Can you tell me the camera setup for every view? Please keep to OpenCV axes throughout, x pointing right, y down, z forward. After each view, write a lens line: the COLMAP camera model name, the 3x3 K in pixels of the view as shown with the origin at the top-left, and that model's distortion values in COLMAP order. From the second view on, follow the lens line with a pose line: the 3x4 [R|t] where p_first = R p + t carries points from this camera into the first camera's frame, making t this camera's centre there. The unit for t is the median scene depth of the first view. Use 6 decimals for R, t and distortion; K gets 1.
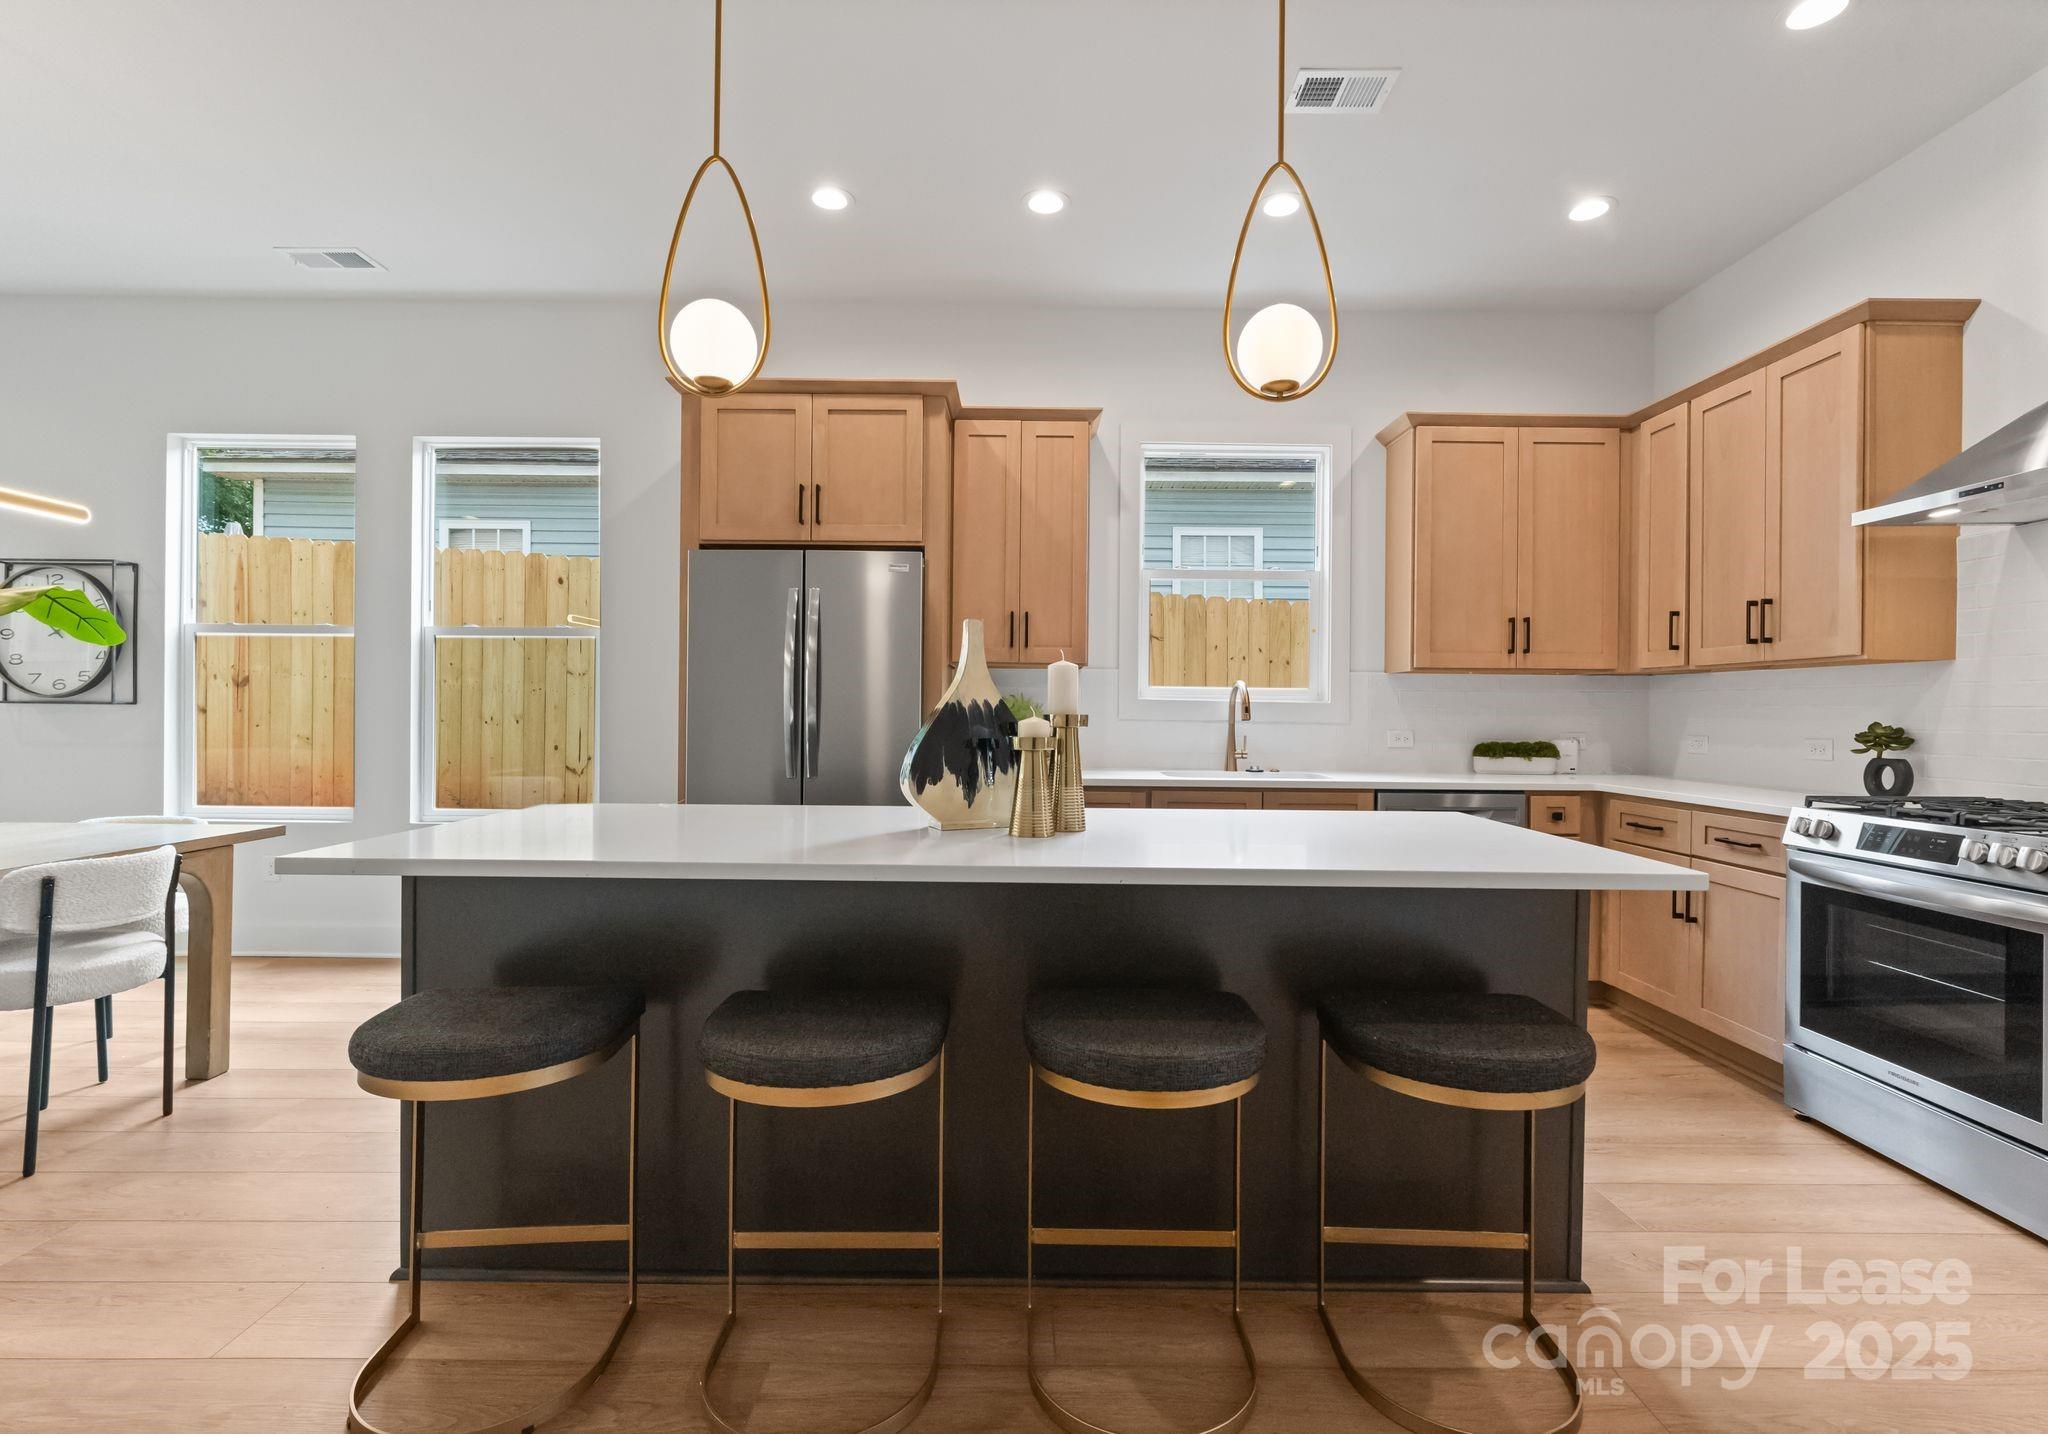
lens RADIAL K [[958.9, 0, 1024.9], [0, 958.9, 705.4], [0, 0, 1]] dist [-0.002612, -0.000198]
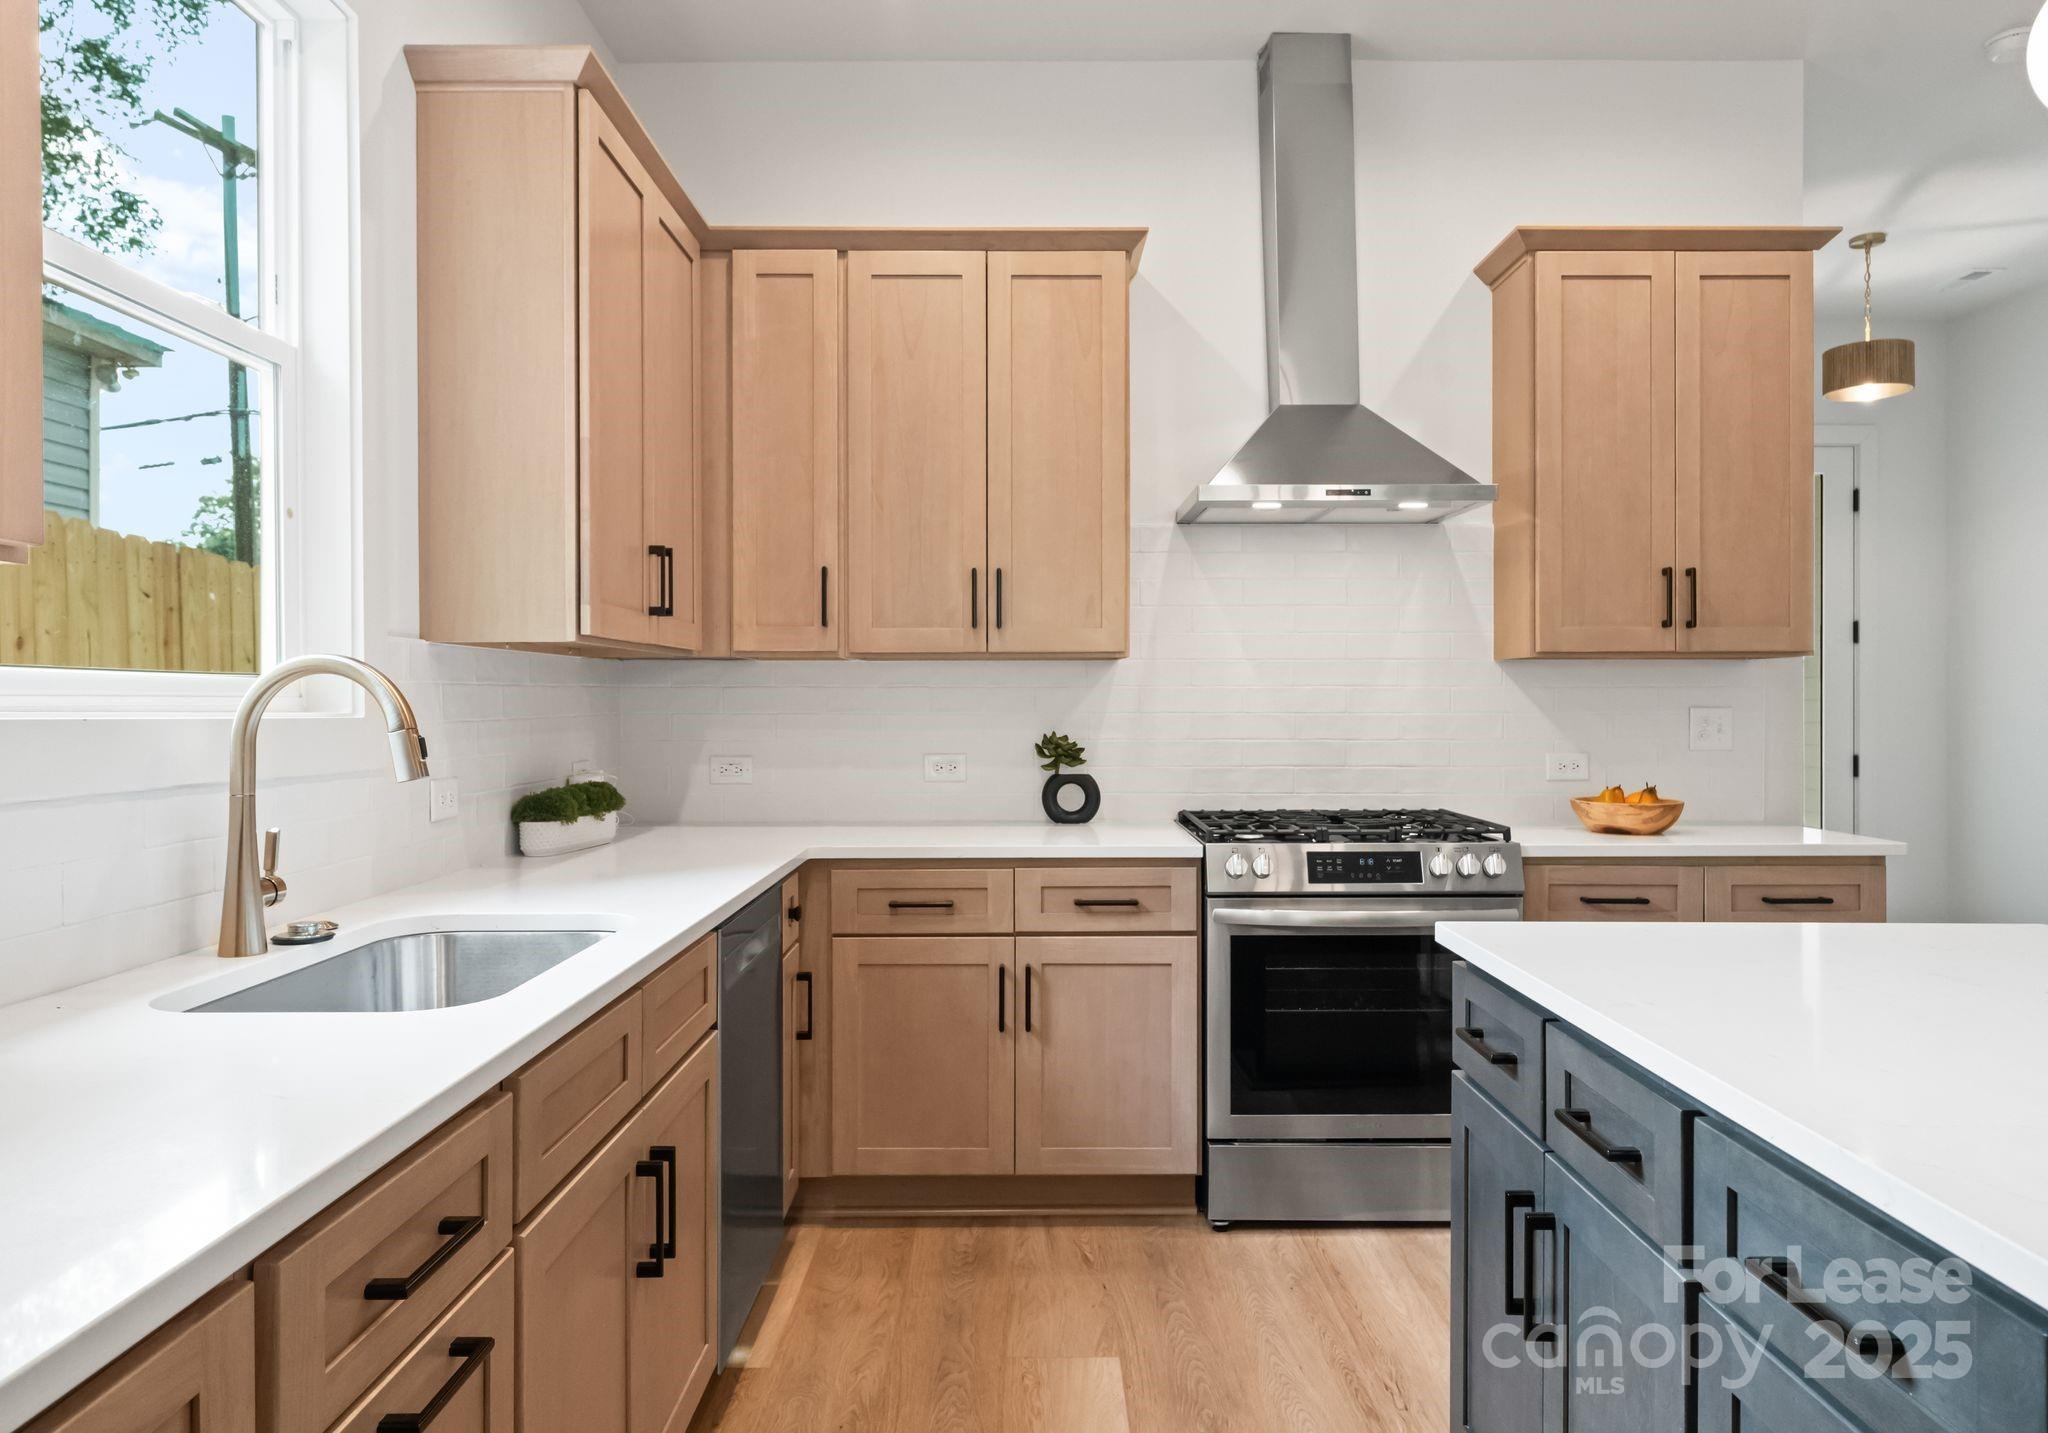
lens RADIAL K [[1173.4, 0, 1028.2], [0, 1173.4, 733.2], [0, 0, 1]] dist [-0.065634, -0.000083]
pose [[-0.002861, -0.020654, 0.999783, -0.133191], [-0.005032, 0.999774, 0.020640, -0.002596], [-0.999983, -0.004972, -0.002964, 1.030457]]
